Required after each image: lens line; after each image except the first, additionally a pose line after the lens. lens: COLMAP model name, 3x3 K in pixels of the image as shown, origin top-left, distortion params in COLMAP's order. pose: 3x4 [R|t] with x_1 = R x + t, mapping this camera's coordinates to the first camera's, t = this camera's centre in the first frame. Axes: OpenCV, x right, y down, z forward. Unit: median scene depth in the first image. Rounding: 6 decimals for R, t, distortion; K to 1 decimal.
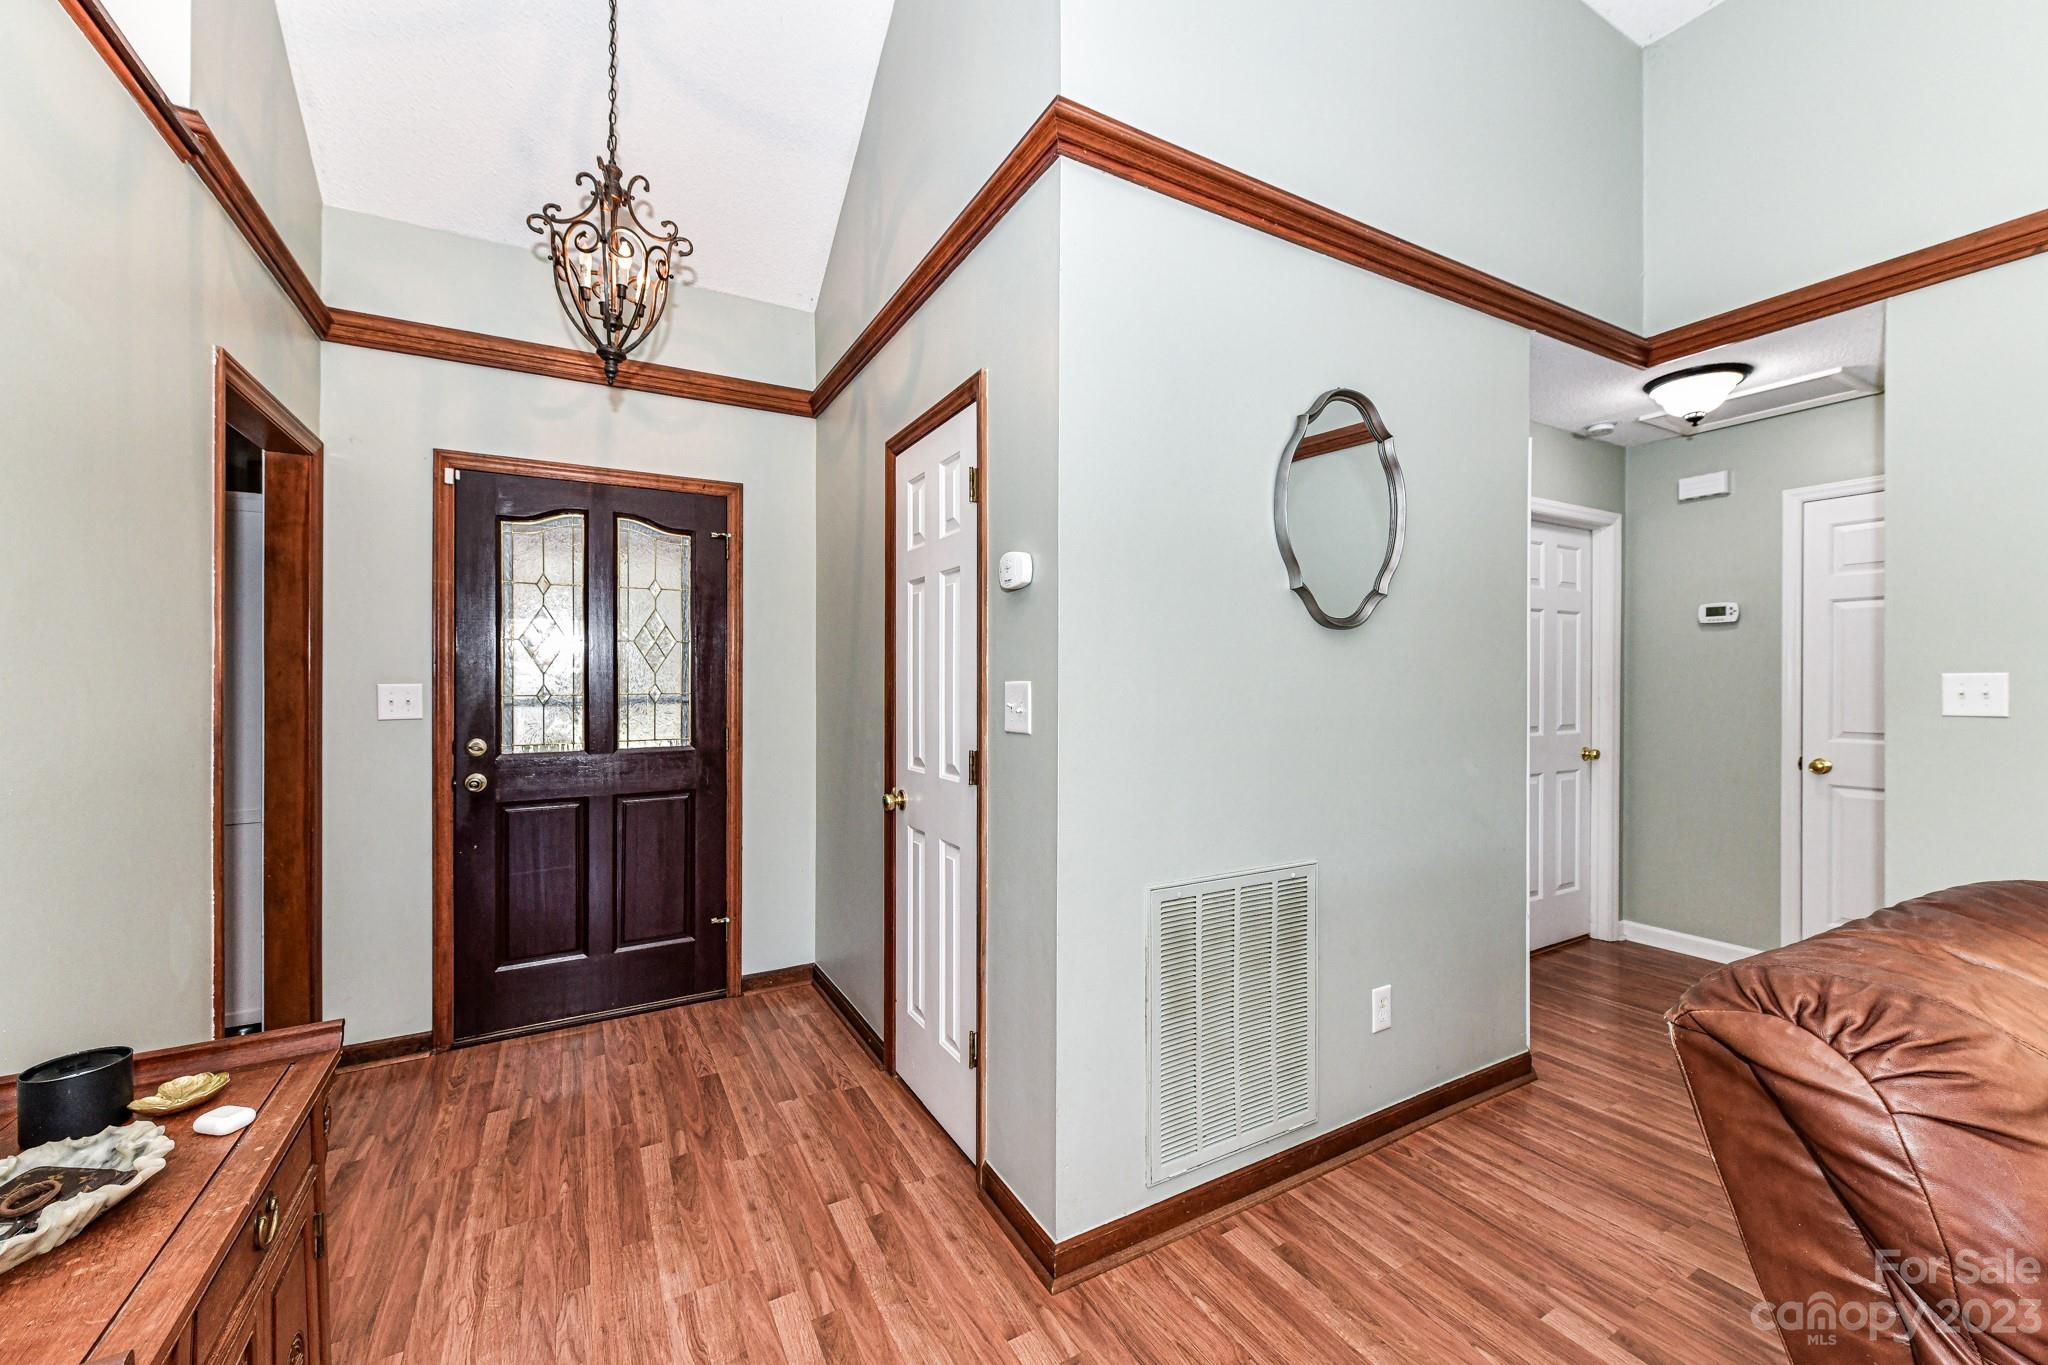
lens RADIAL K [[814.8, 0, 1031.3], [0, 814.8, 669.3], [0, 0, 1]] dist [0.001140, -0.000204]
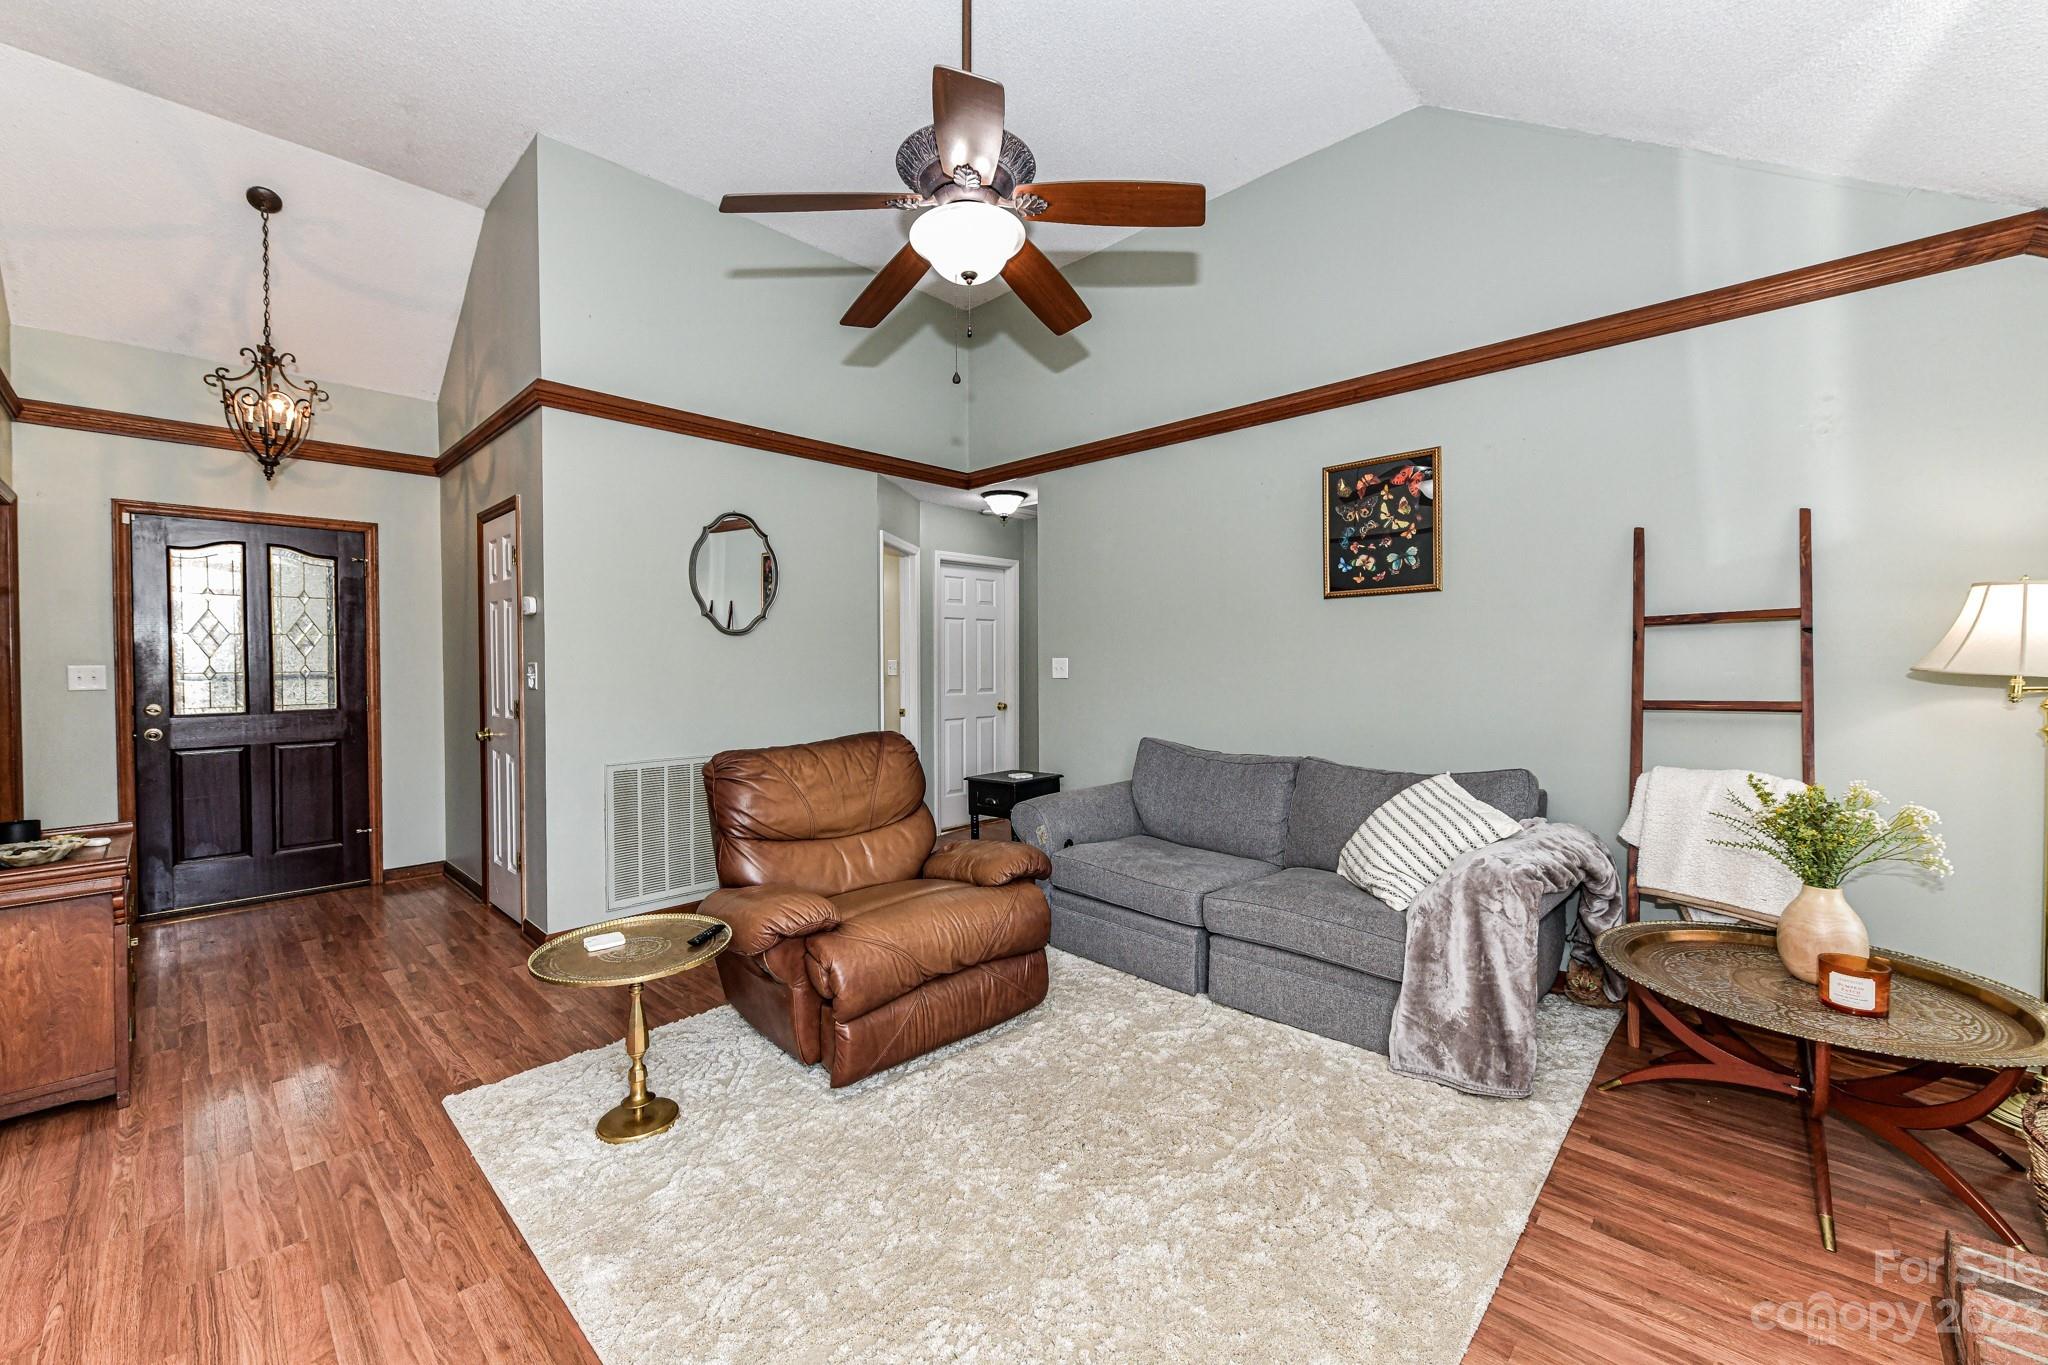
lens RADIAL K [[814.8, 0, 1031.3], [0, 814.8, 669.3], [0, 0, 1]] dist [0.001140, -0.000204]
pose [[0.956463, -0.003998, 0.291826, 0.345482], [-0.003476, 0.999679, 0.025089, -0.014785], [-0.291833, -0.025011, 0.956142, -0.753689]]
